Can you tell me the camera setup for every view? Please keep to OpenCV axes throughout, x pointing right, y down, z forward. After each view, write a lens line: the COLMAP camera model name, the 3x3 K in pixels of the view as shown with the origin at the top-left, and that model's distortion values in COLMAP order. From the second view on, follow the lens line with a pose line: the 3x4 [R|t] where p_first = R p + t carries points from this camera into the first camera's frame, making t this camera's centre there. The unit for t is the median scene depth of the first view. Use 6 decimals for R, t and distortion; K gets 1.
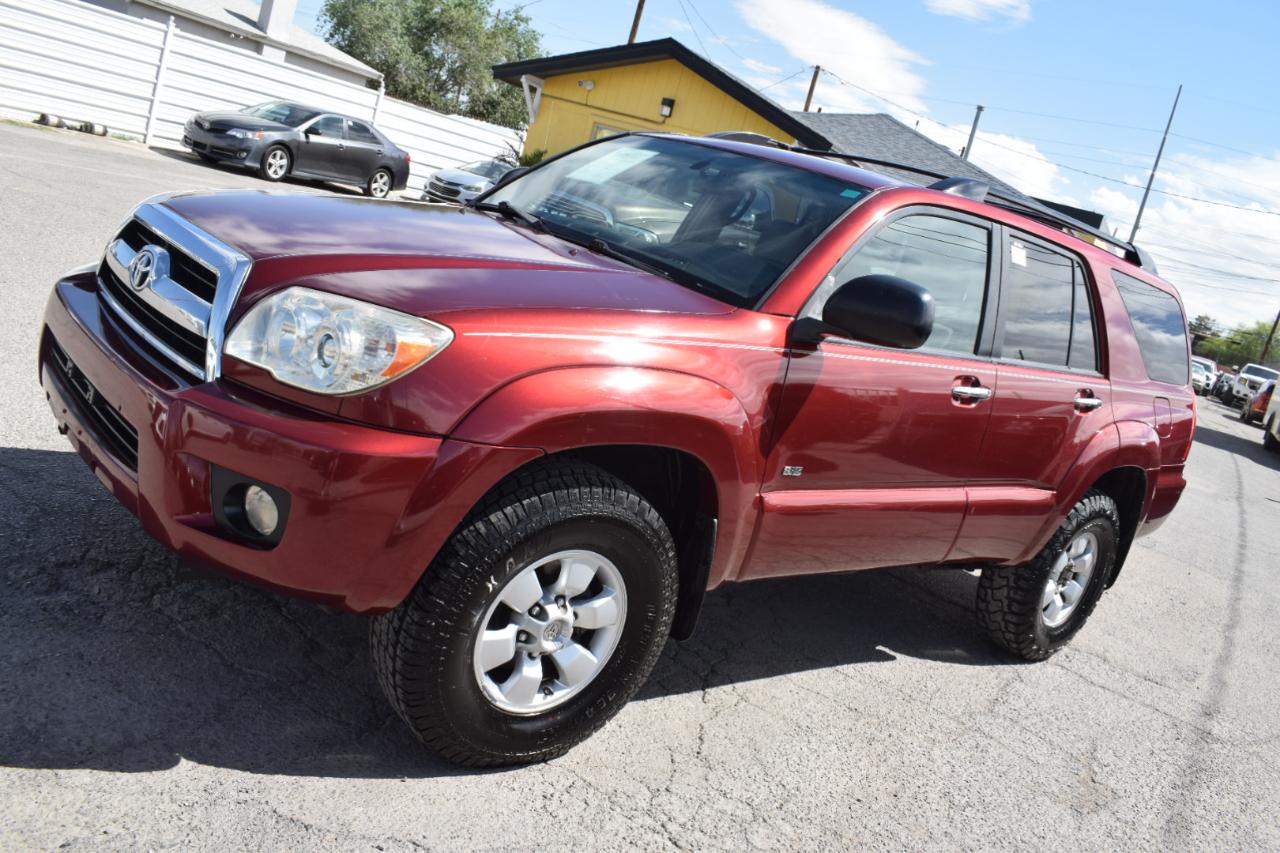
lens RADIAL K [[1128.1, 0, 620.2], [0, 1128.1, 445.9], [0, 0, 1]] dist [-0.107401, 0.002061]
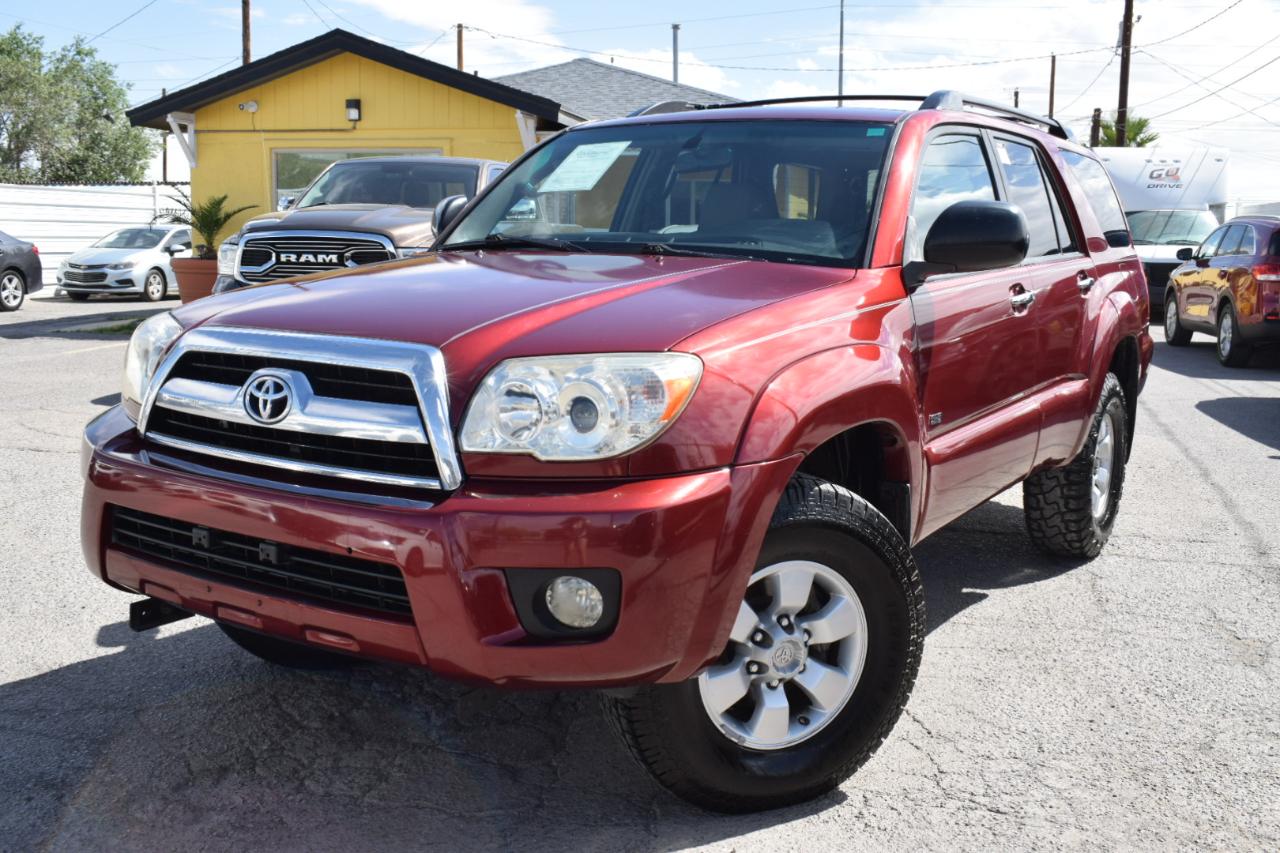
lens RADIAL K [[1353.7, 0, 640.2], [0, 1353.7, 422.7], [0, 0, 1]] dist [-0.093926, 0.000000]
pose [[0.923296, -0.287320, 0.254897, -0.277044], [0.297711, 0.954653, -0.002293, -0.034500], [-0.242679, 0.078002, 0.966966, -0.044407]]
